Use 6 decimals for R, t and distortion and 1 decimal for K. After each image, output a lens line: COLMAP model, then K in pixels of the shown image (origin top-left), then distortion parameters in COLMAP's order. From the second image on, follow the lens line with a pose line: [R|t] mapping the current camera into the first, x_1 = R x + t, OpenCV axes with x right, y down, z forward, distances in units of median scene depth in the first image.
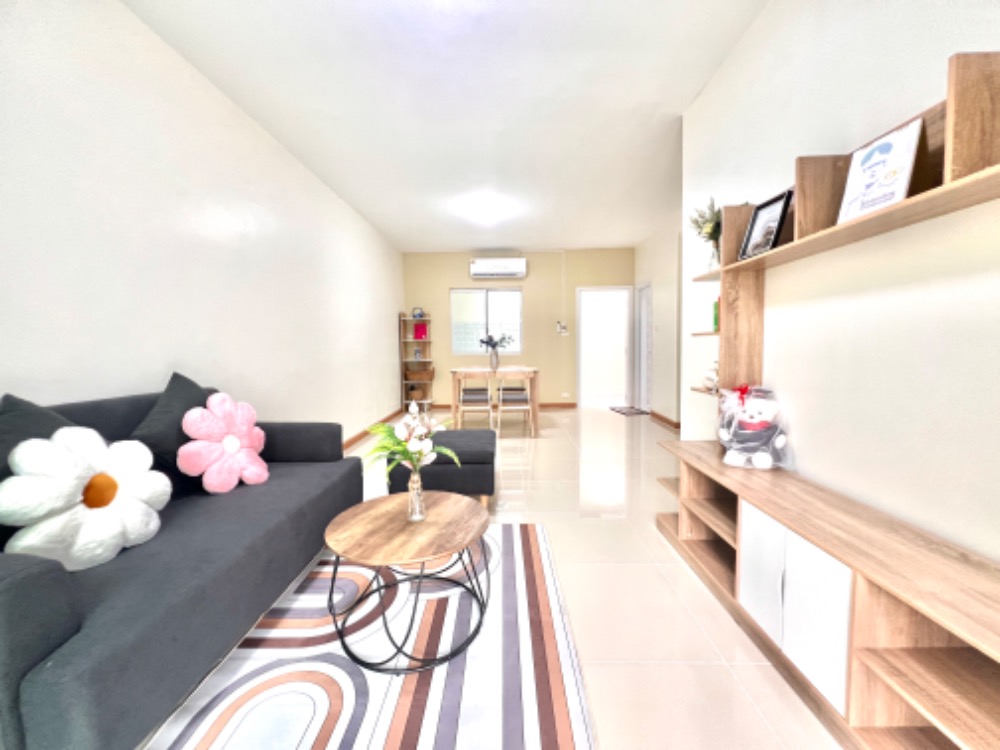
lens RADIAL K [[405.2, 0, 499.6], [0, 405.2, 374.1], [0, 0, 1]] dist [-0.003956, 0.001500]
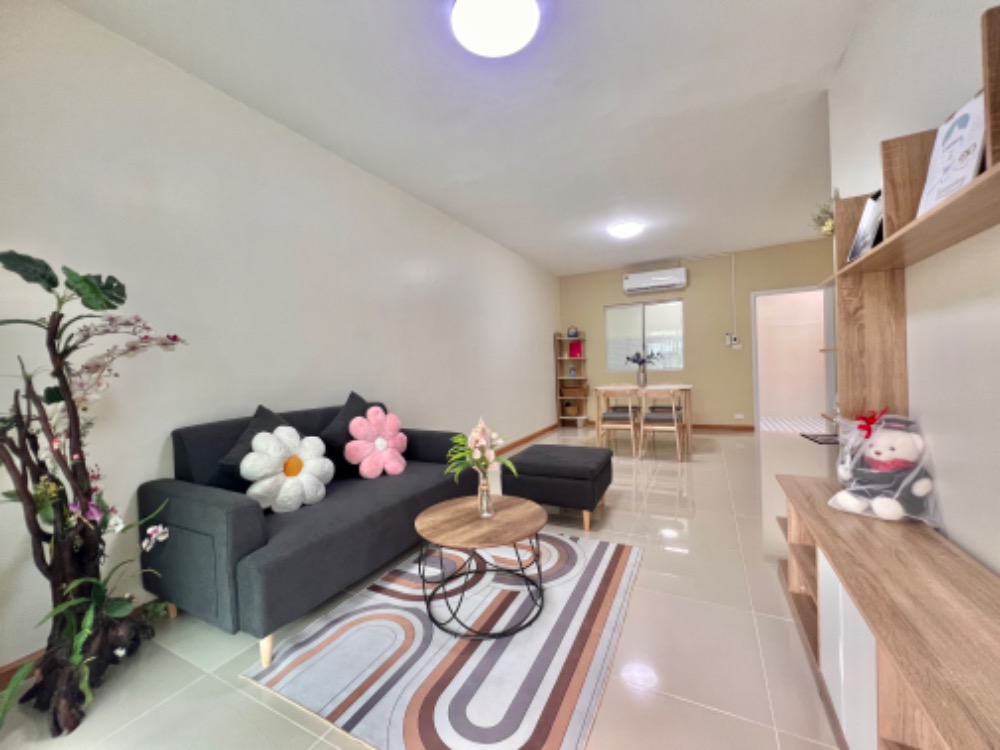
lens RADIAL K [[405.2, 0, 496.3], [0, 405.2, 373.9], [0, 0, 1]] dist [-0.003956, 0.001500]
pose [[0.894622, -0.010781, -0.446695, 0.305359], [-0.005914, 0.999336, -0.035962, -0.018055], [0.446786, 0.034814, 0.893963, -0.064445]]
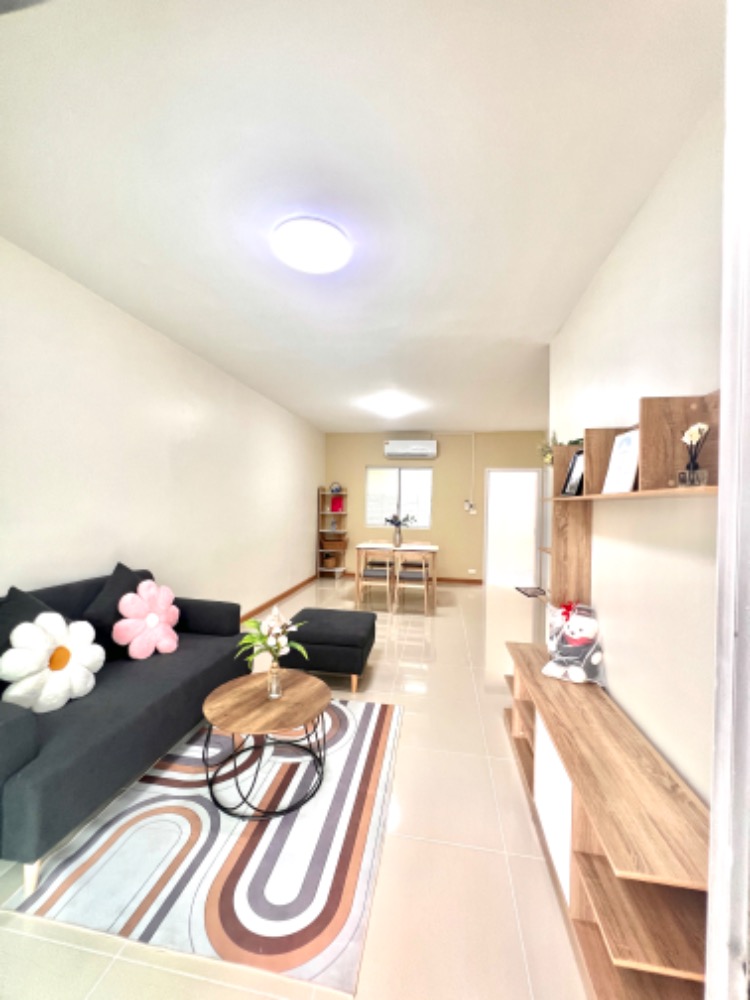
lens RADIAL K [[403.9, 0, 374.1], [0, 403.9, 503.2], [0, 0, 1]] dist [-0.002386, 0.001032]
pose [[0.988098, 0.038021, -0.149053, 0.230808], [-0.047914, 0.996840, -0.063354, -0.157801], [0.146173, 0.069741, 0.986798, -0.217901]]
